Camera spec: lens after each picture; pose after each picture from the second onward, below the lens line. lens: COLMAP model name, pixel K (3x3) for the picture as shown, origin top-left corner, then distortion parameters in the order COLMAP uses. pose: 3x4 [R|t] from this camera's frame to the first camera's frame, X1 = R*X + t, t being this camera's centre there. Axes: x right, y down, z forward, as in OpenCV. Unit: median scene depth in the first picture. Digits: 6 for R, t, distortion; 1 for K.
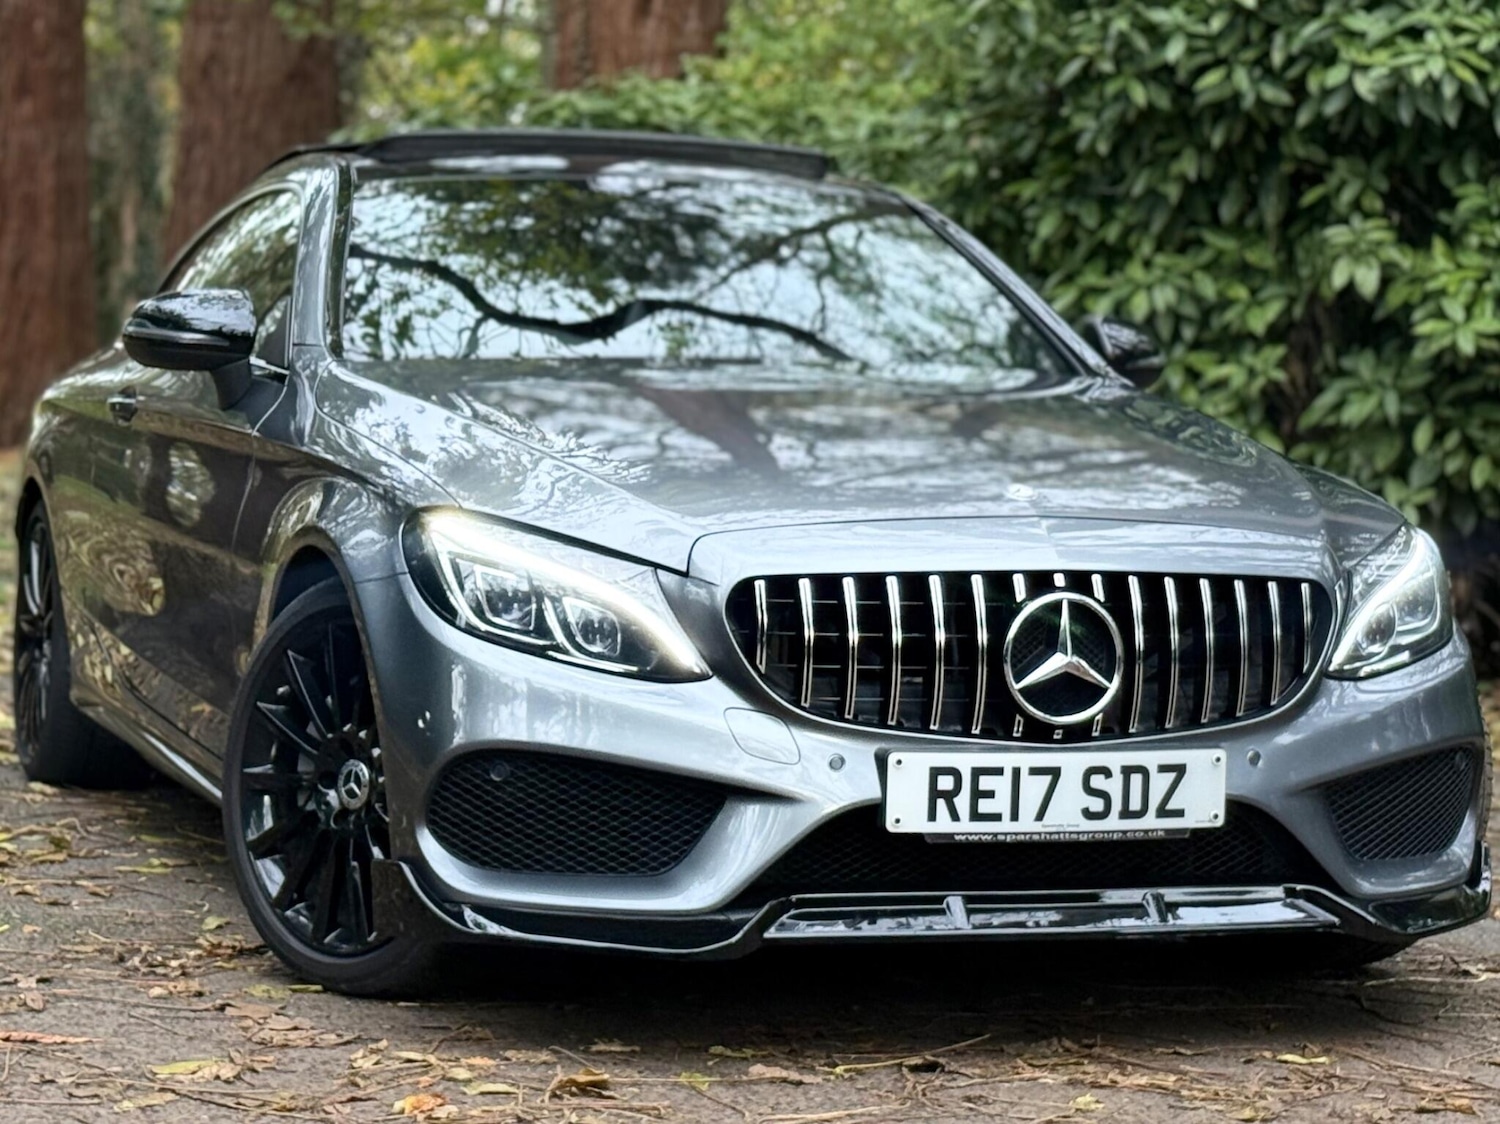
lens RADIAL K [[3394.4, 0, 750.0], [0, 3394.4, 562.0], [0, 0, 1]] dist [0.132136, -0.125650]
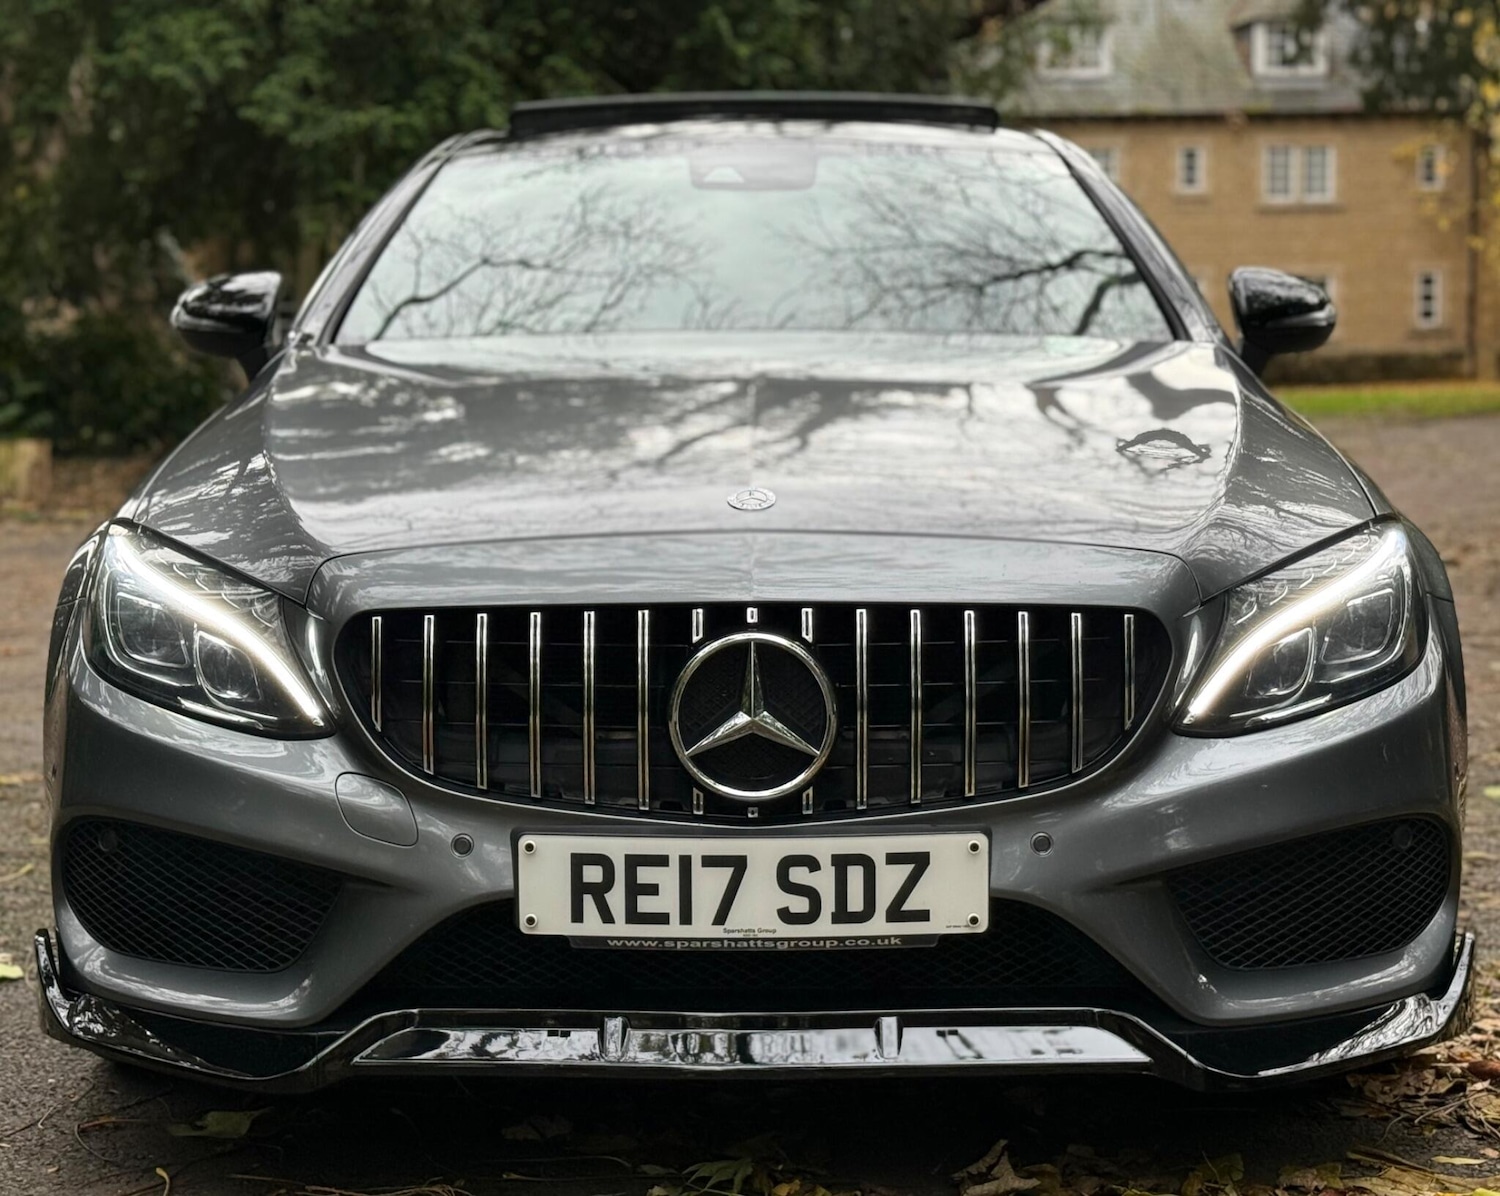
lens RADIAL K [[2676.0, 0, 750.0], [0, 2676.0, 598.0], [0, 0, 1]] dist [0.017466, 0.050148]
pose [[0.943114, 0.001407, -0.332466, 0.293393], [0.013039, 0.999065, 0.041216, -0.023773], [0.332213, -0.043206, 0.942214, 0.422635]]
